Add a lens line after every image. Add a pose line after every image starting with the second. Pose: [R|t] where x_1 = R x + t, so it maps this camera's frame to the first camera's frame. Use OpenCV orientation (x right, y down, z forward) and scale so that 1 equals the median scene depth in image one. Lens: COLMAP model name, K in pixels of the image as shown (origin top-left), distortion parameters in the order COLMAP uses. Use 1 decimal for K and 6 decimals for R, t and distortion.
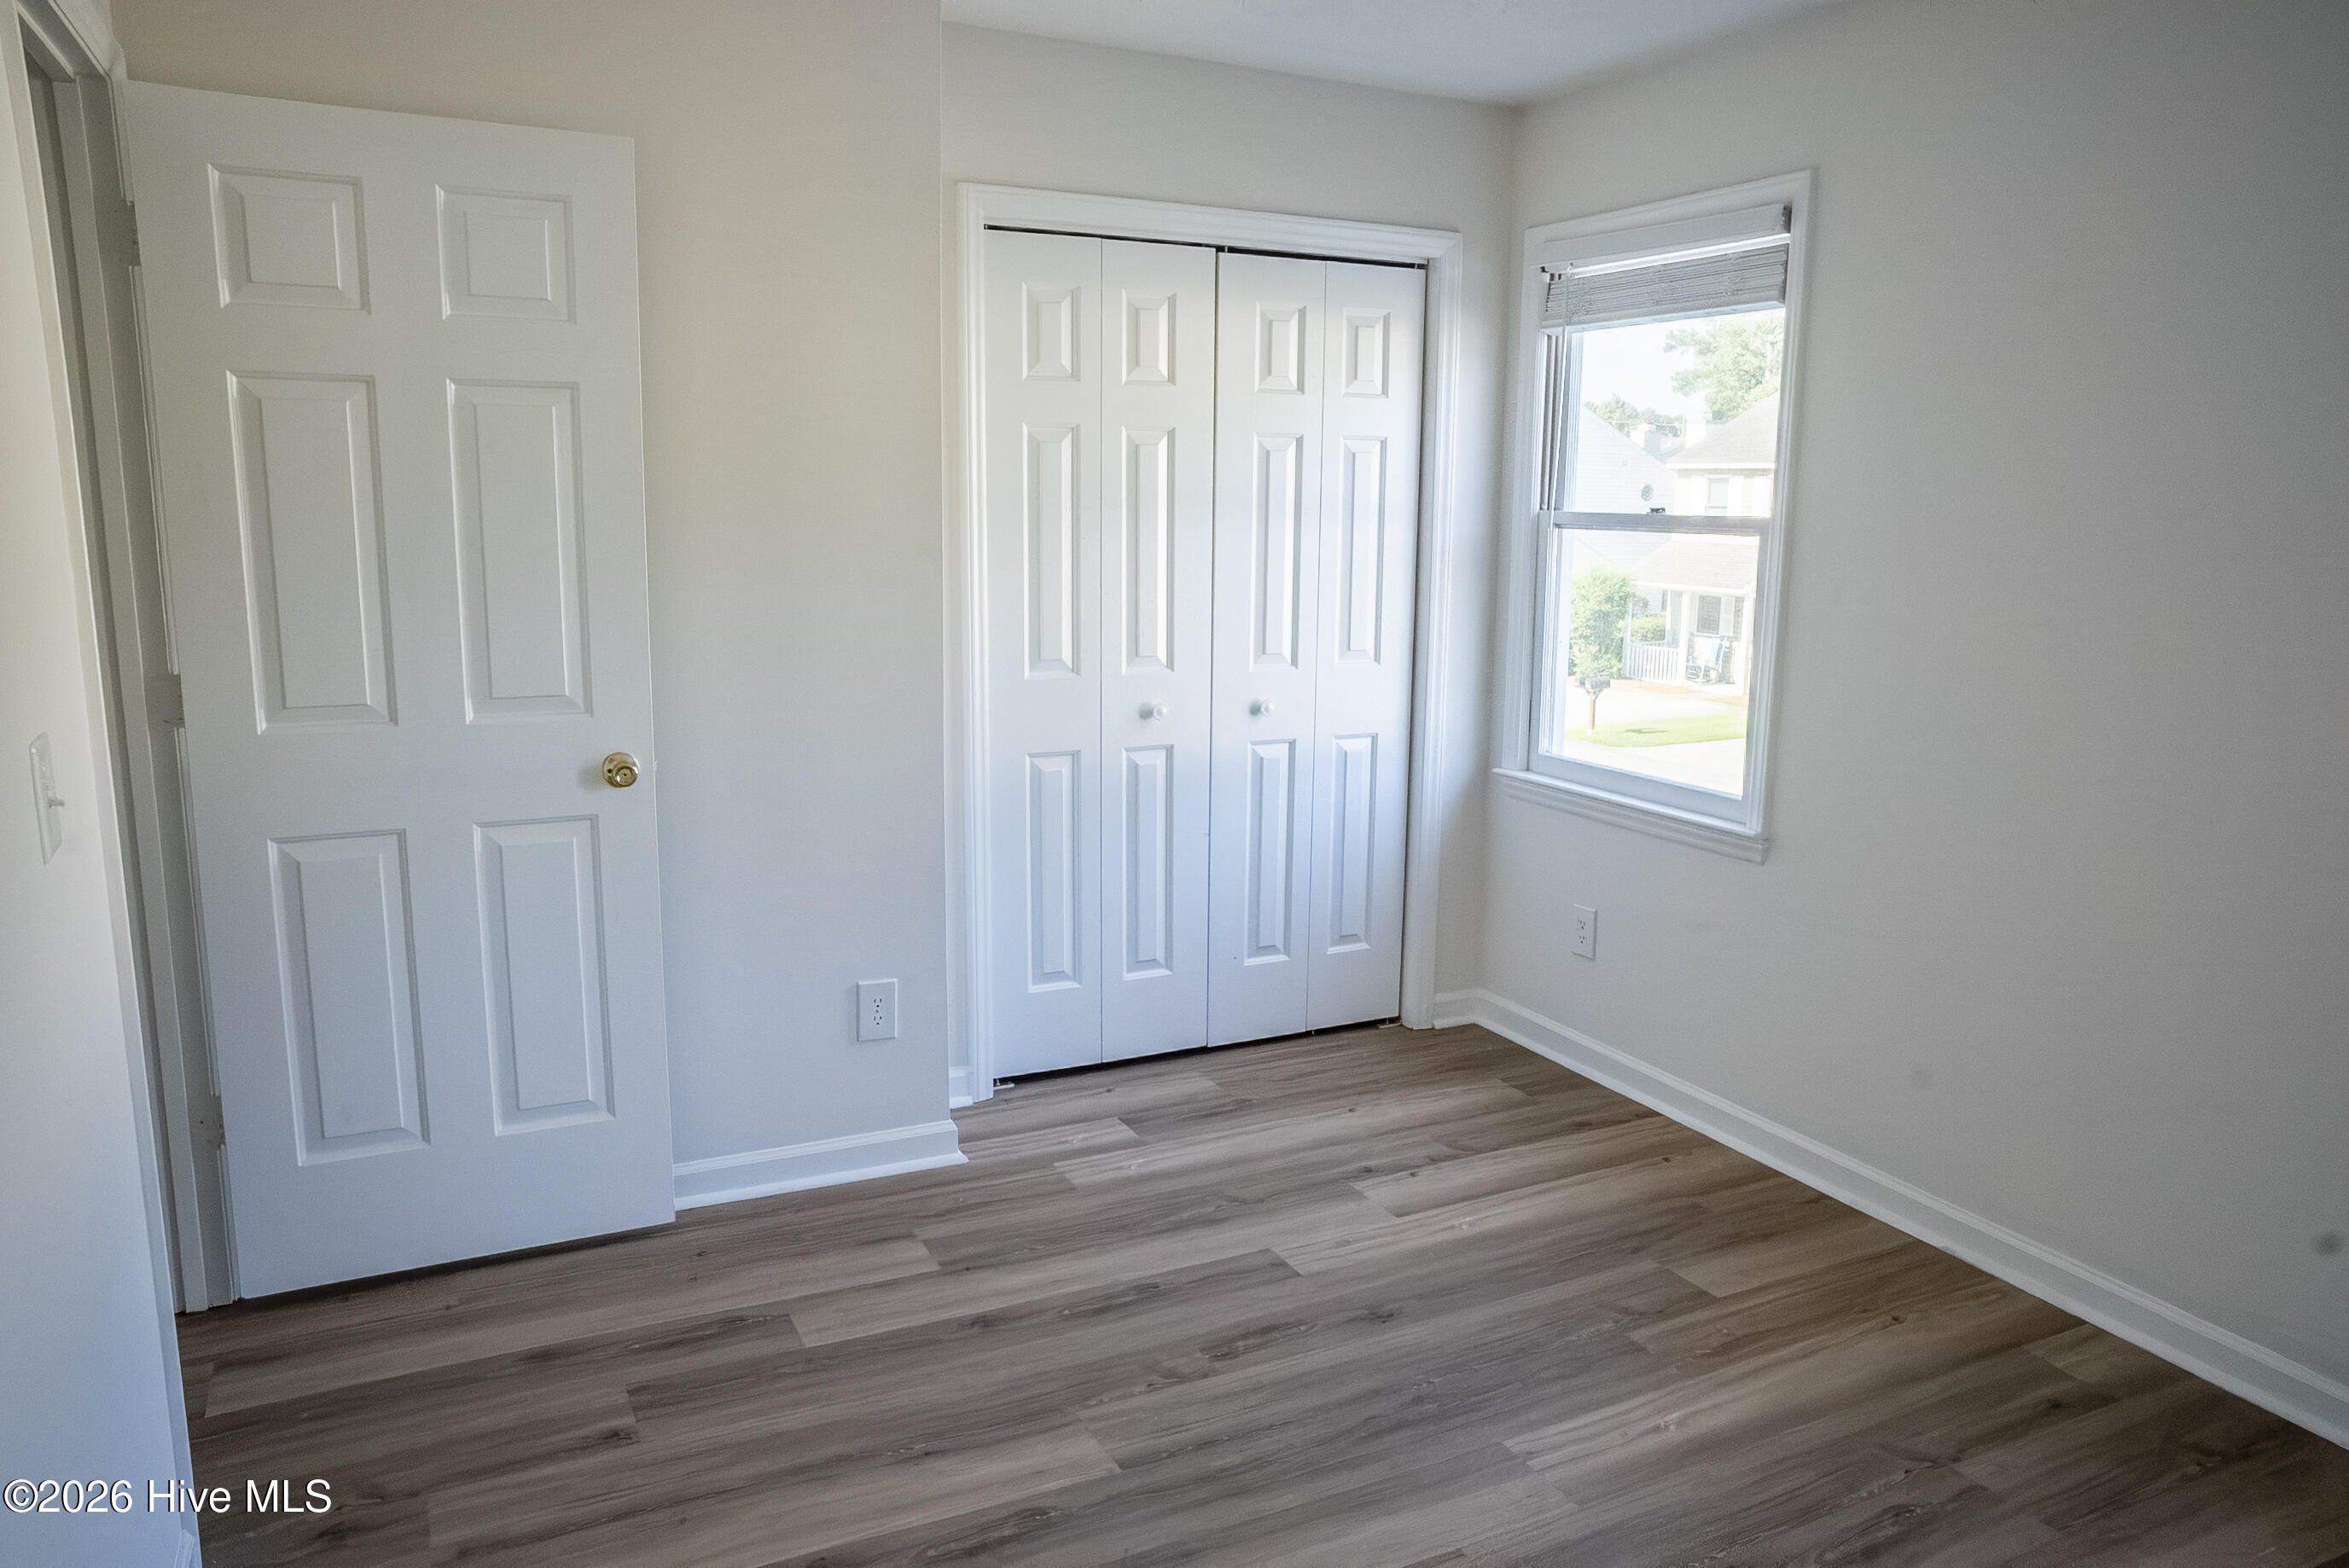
lens RADIAL K [[1608.8, 0, 1174.5], [0, 1608.8, 784.0], [0, 0, 1]] dist [-0.079413, 0.089160]
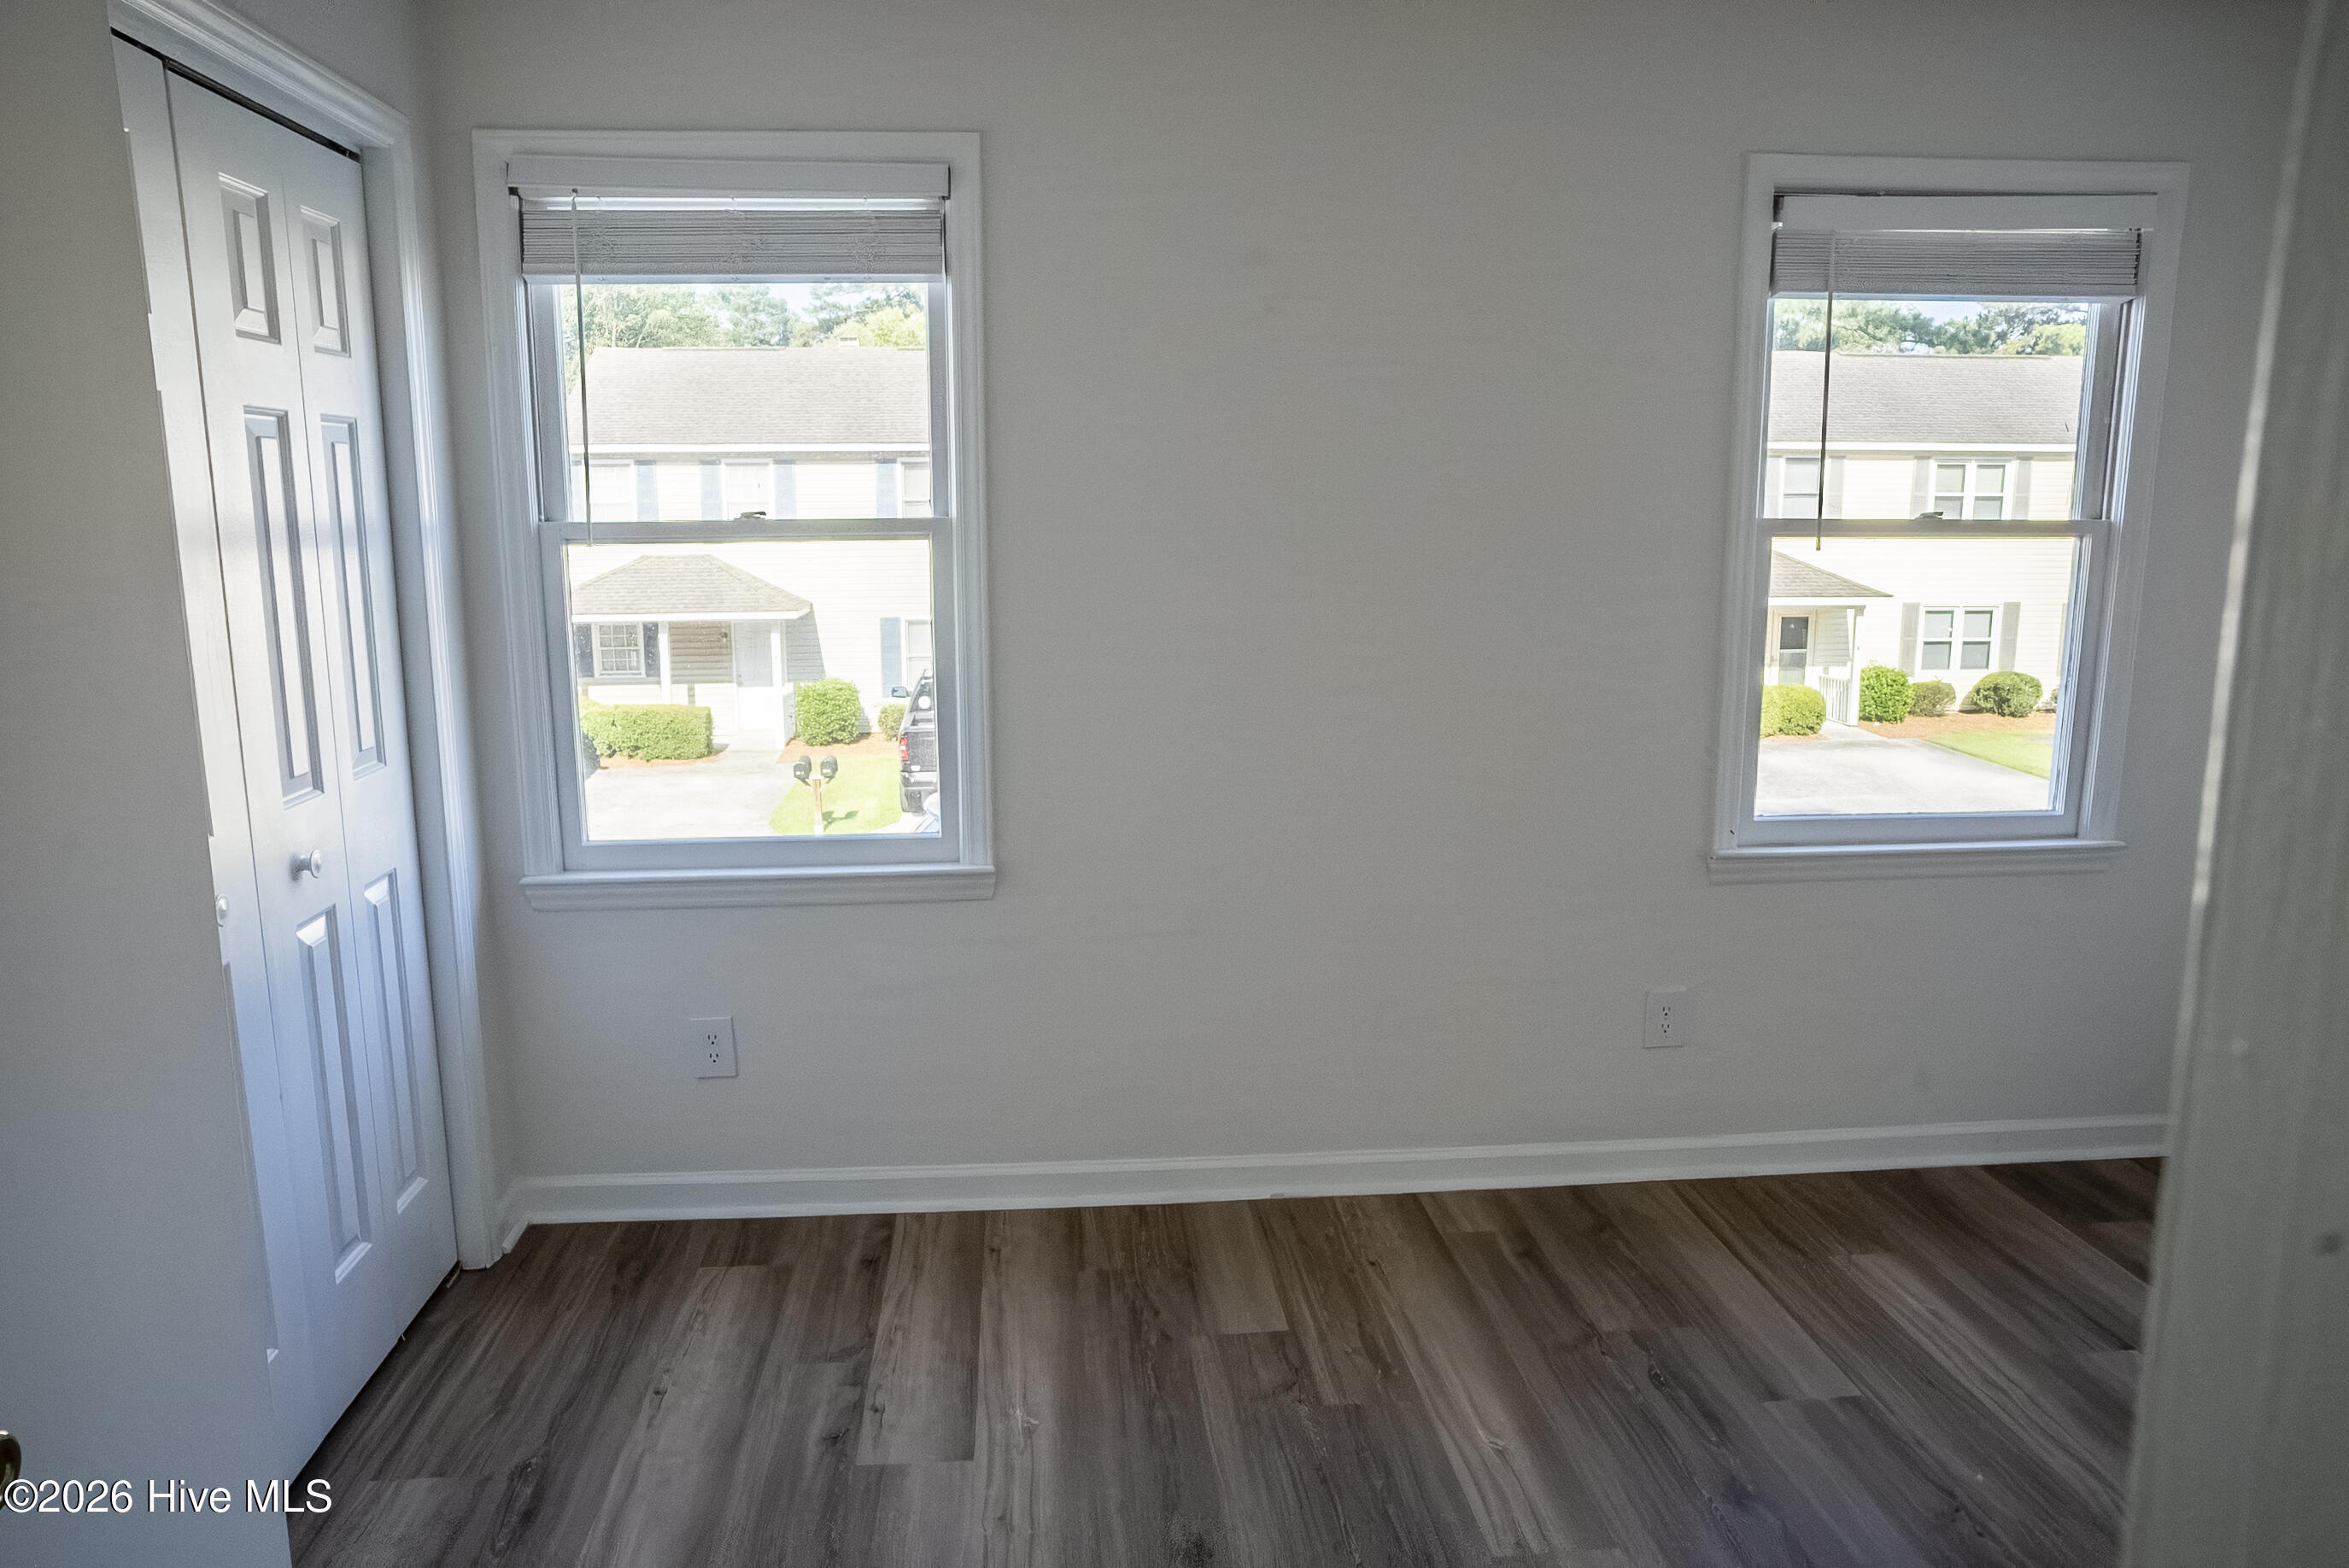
lens RADIAL K [[1608.8, 0, 1174.5], [0, 1608.8, 784.0], [0, 0, 1]] dist [-0.079413, 0.089160]
pose [[0.368678, -0.169934, 0.913892, -0.419170], [0.178511, 0.977792, 0.109802, -0.094943], [-0.912255, 0.122659, 0.390826, 0.542074]]
